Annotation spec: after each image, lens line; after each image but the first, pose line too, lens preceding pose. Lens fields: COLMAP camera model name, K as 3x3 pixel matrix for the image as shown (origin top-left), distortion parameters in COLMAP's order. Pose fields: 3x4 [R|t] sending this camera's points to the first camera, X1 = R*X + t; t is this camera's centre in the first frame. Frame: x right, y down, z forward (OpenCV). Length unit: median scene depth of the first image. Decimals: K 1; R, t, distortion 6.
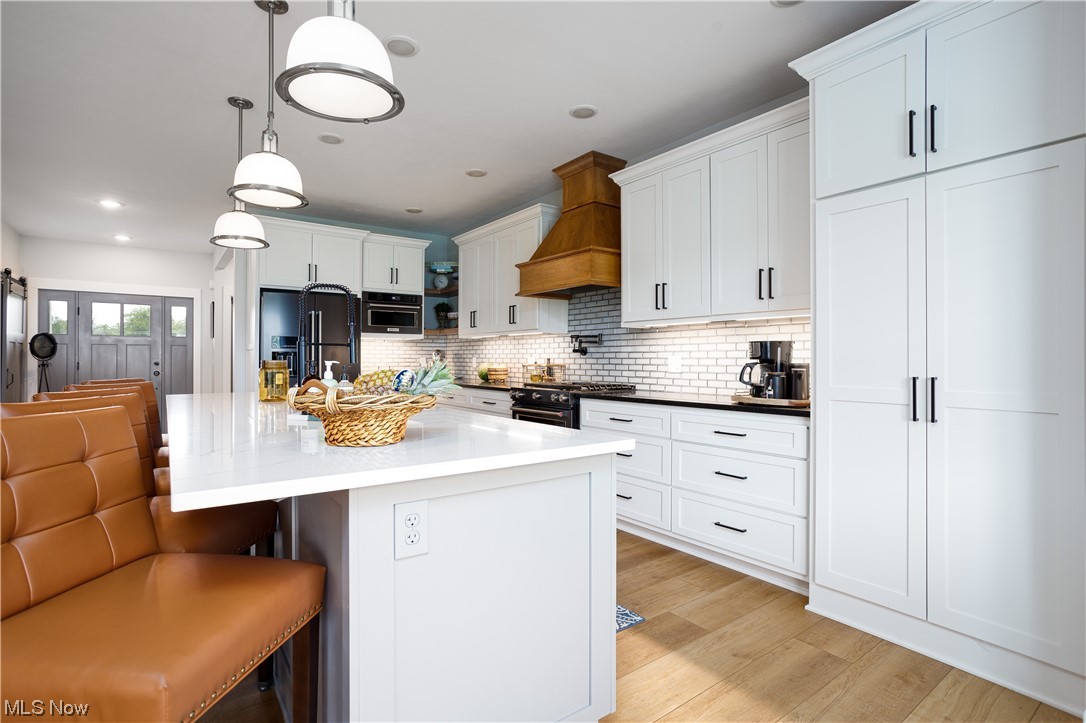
lens RADIAL K [[530.6, 0, 539.6], [0, 530.6, 359.4], [0, 0, 1]] dist [-0.044408, 0.027800]
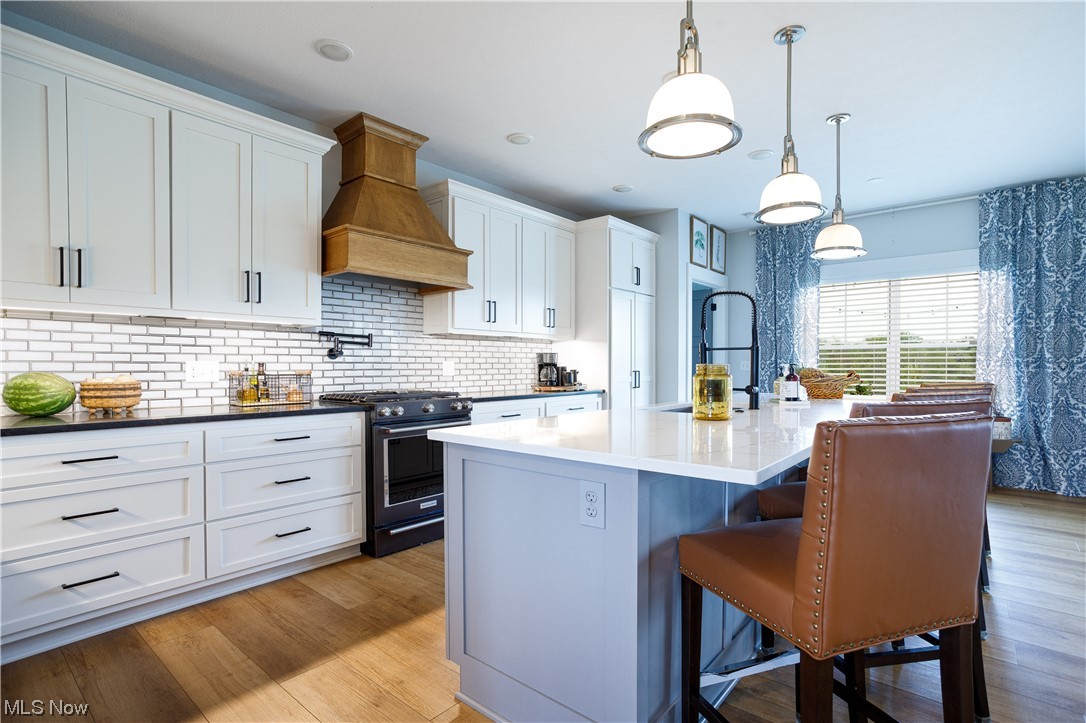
lens RADIAL K [[530.6, 0, 539.6], [0, 530.6, 359.4], [0, 0, 1]] dist [-0.044408, 0.027800]
pose [[-0.234538, 0.007213, 0.972080, -0.761250], [-0.001169, 0.999970, -0.007703, -0.001395], [-0.972106, -0.002943, -0.234523, 0.930218]]
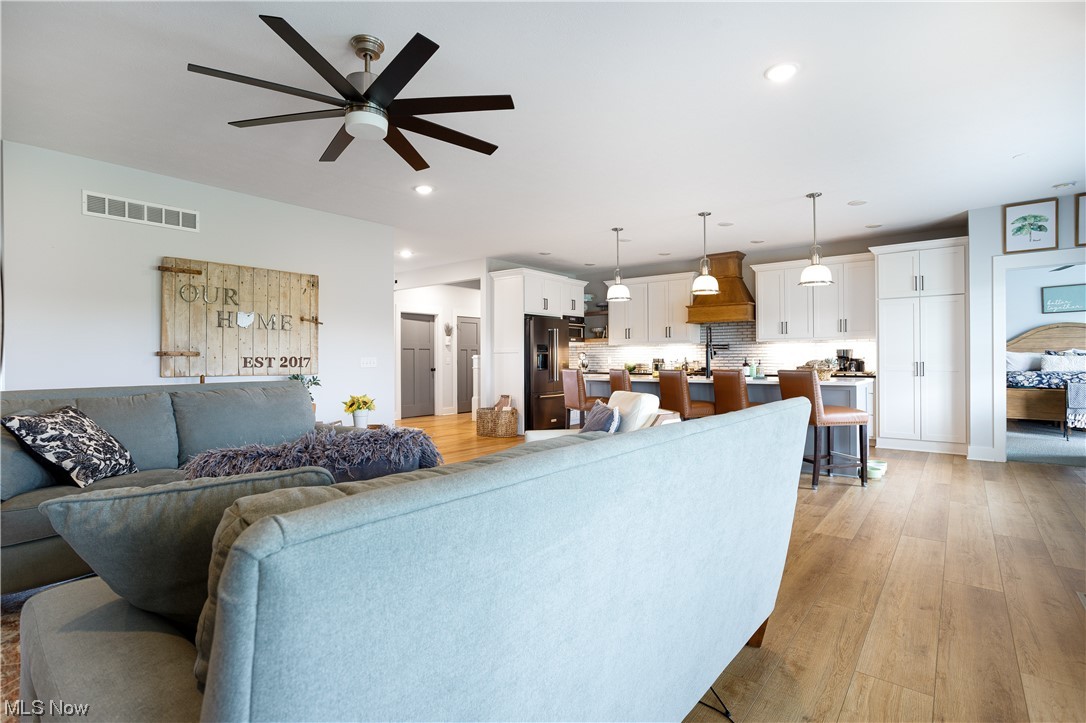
lens RADIAL K [[530.6, 0, 539.6], [0, 530.6, 359.4], [0, 0, 1]] dist [-0.044408, 0.027800]
pose [[0.965361, -0.005624, 0.260856, -1.015914], [0.005367, 0.999984, 0.001697, 0.000359], [-0.260861, -0.000238, 0.965376, -0.635373]]
